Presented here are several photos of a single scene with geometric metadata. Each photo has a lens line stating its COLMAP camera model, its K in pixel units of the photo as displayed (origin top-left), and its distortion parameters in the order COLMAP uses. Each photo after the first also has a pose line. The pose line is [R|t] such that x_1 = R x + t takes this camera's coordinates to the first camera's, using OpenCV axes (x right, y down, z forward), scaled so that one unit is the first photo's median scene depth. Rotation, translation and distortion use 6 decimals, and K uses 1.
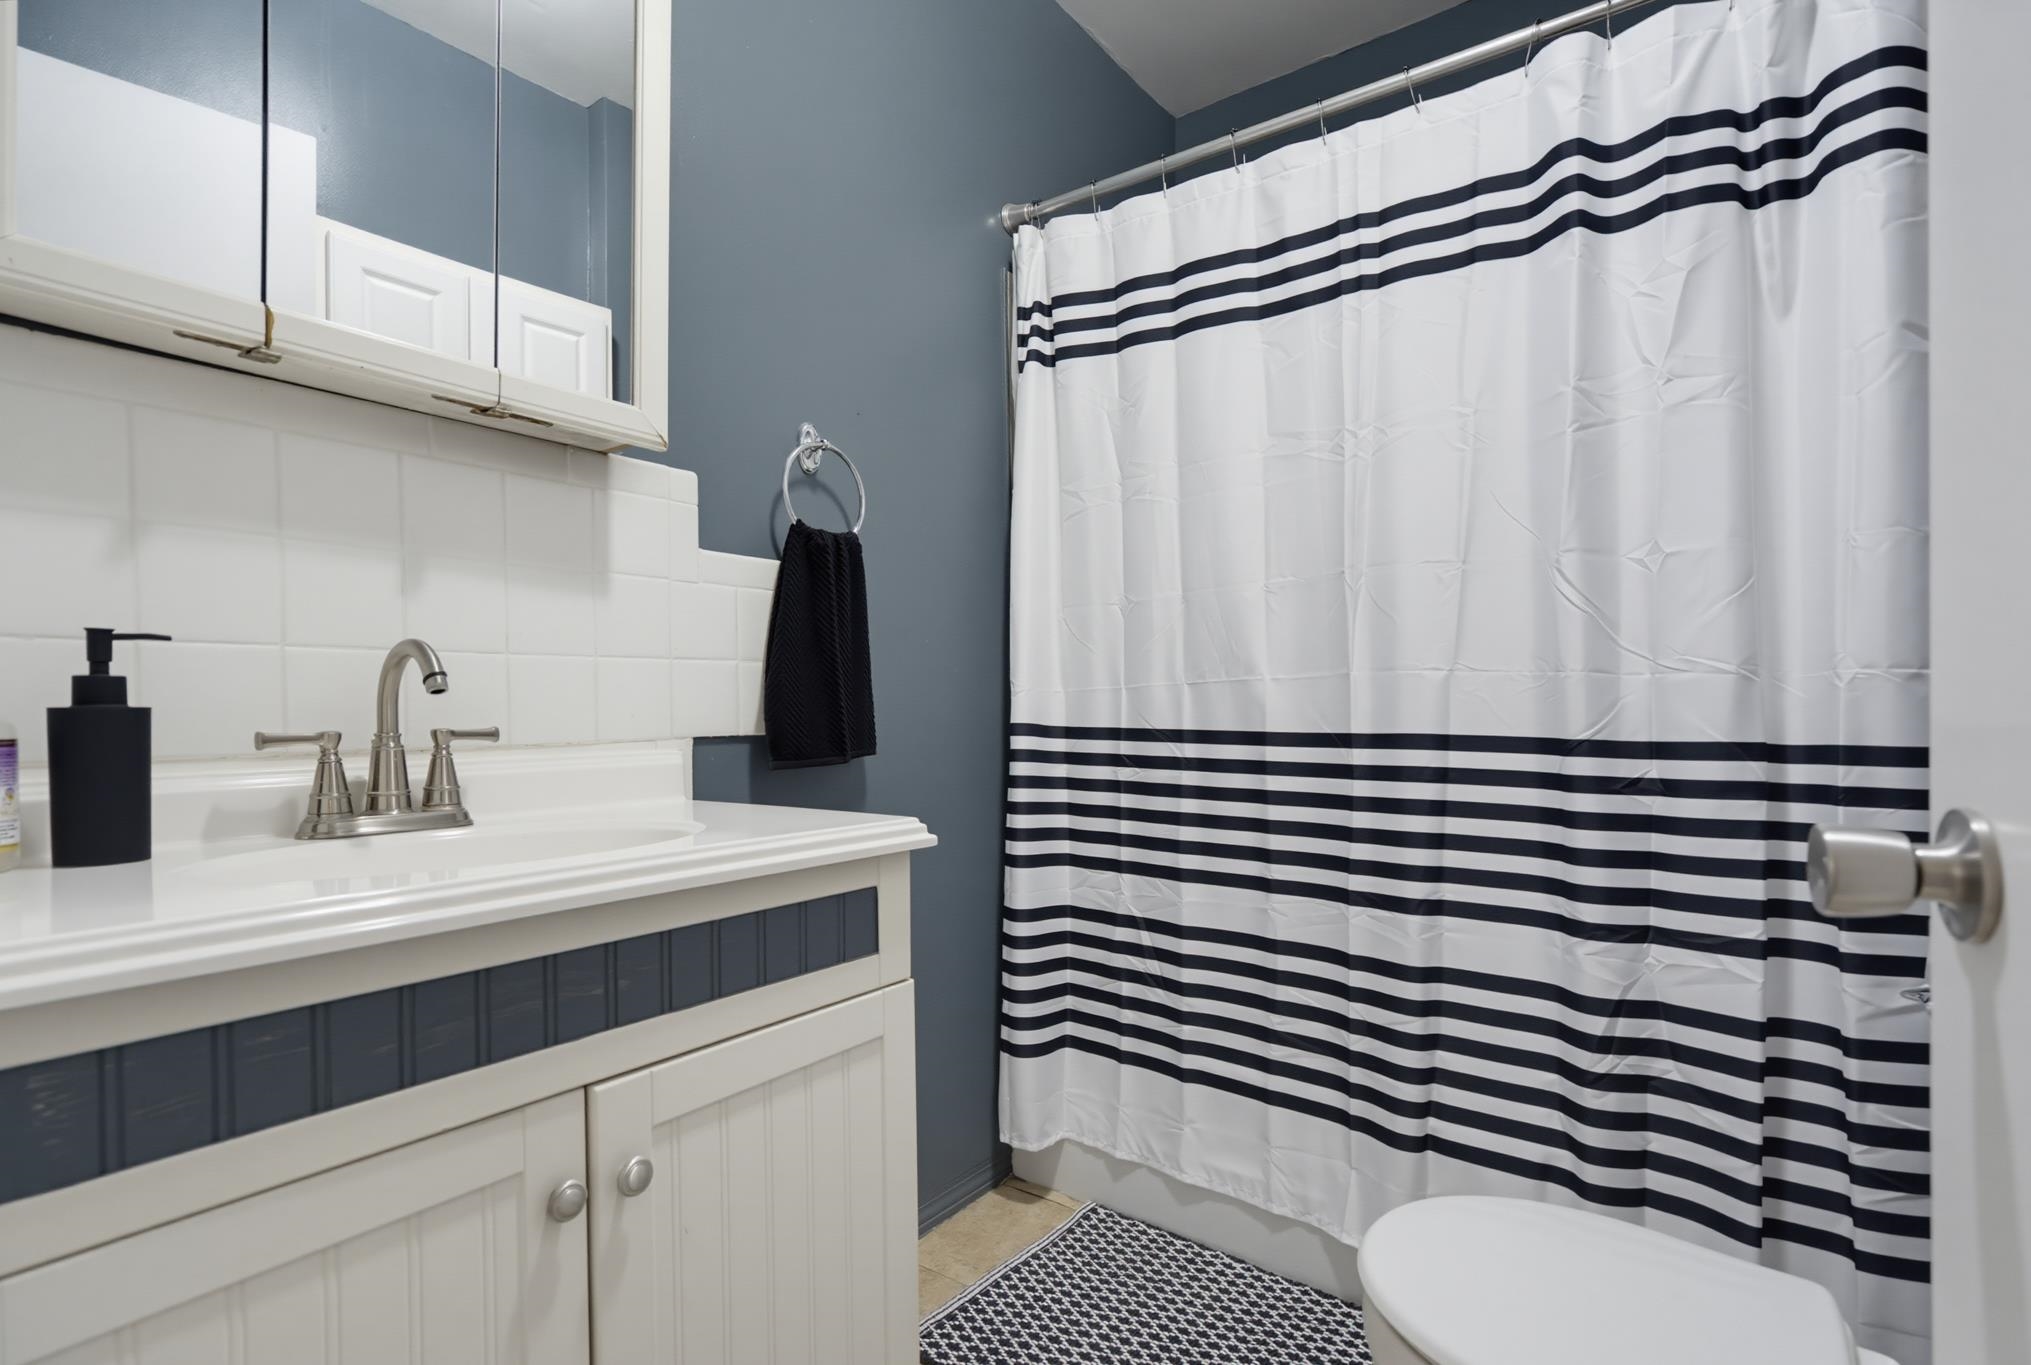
lens RADIAL K [[943.9, 0, 1020.6], [0, 943.9, 693.9], [0, 0, 1]] dist [0.007817, -0.003318]
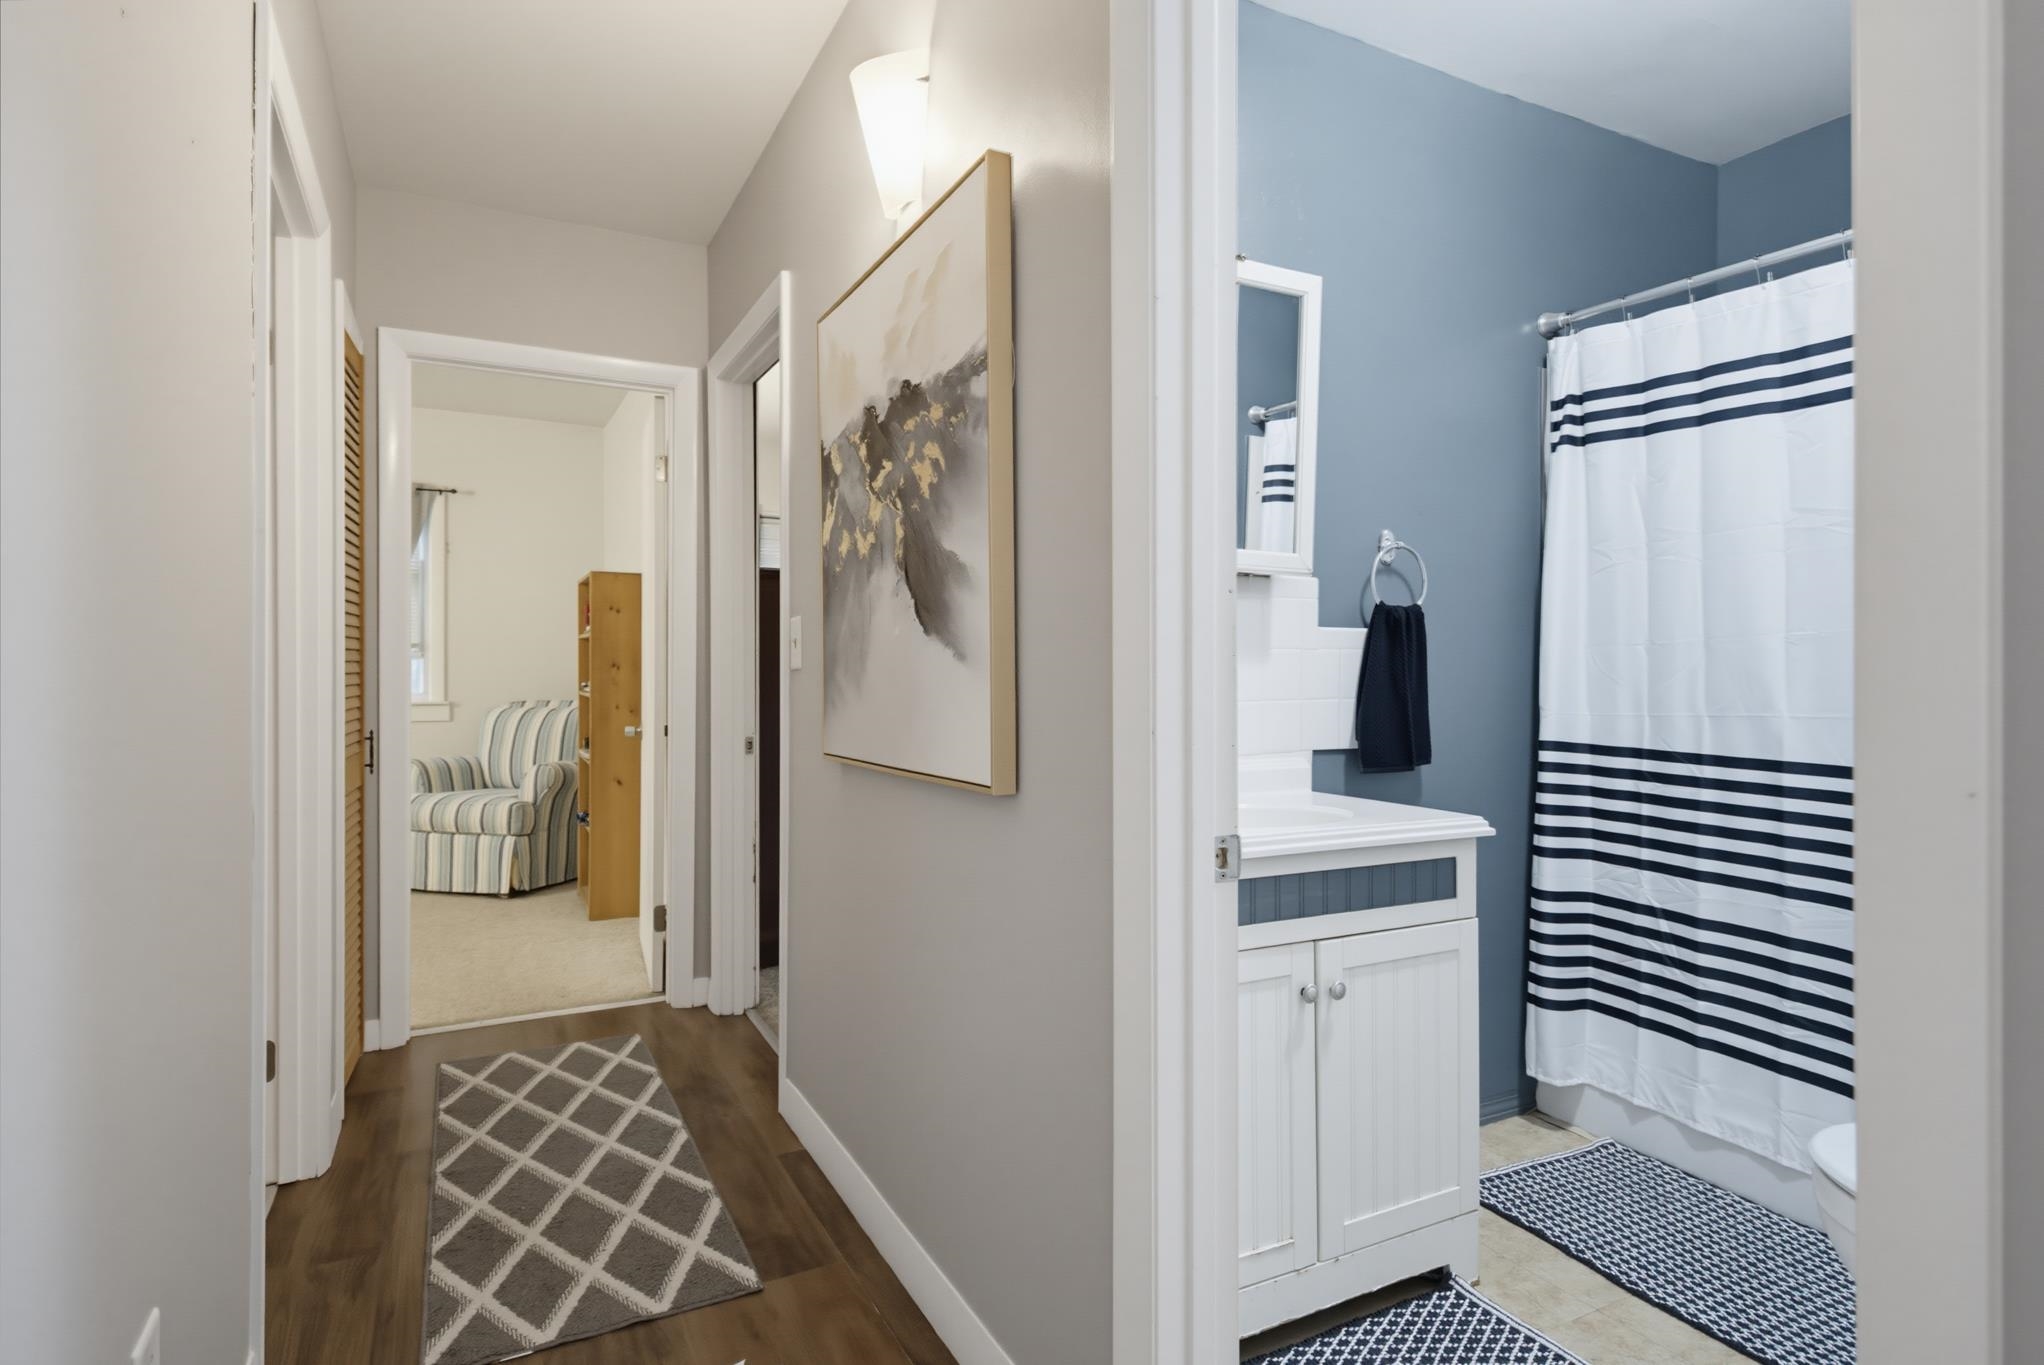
lens RADIAL K [[1077.3, 0, 1023.4], [0, 1077.3, 662.3], [0, 0, 1]] dist [0.016545, -0.002672]
pose [[0.905261, 0.013456, -0.424644, -0.024388], [-0.007303, 0.999843, 0.016113, -0.094739], [0.424794, -0.011485, 0.905217, -0.604959]]
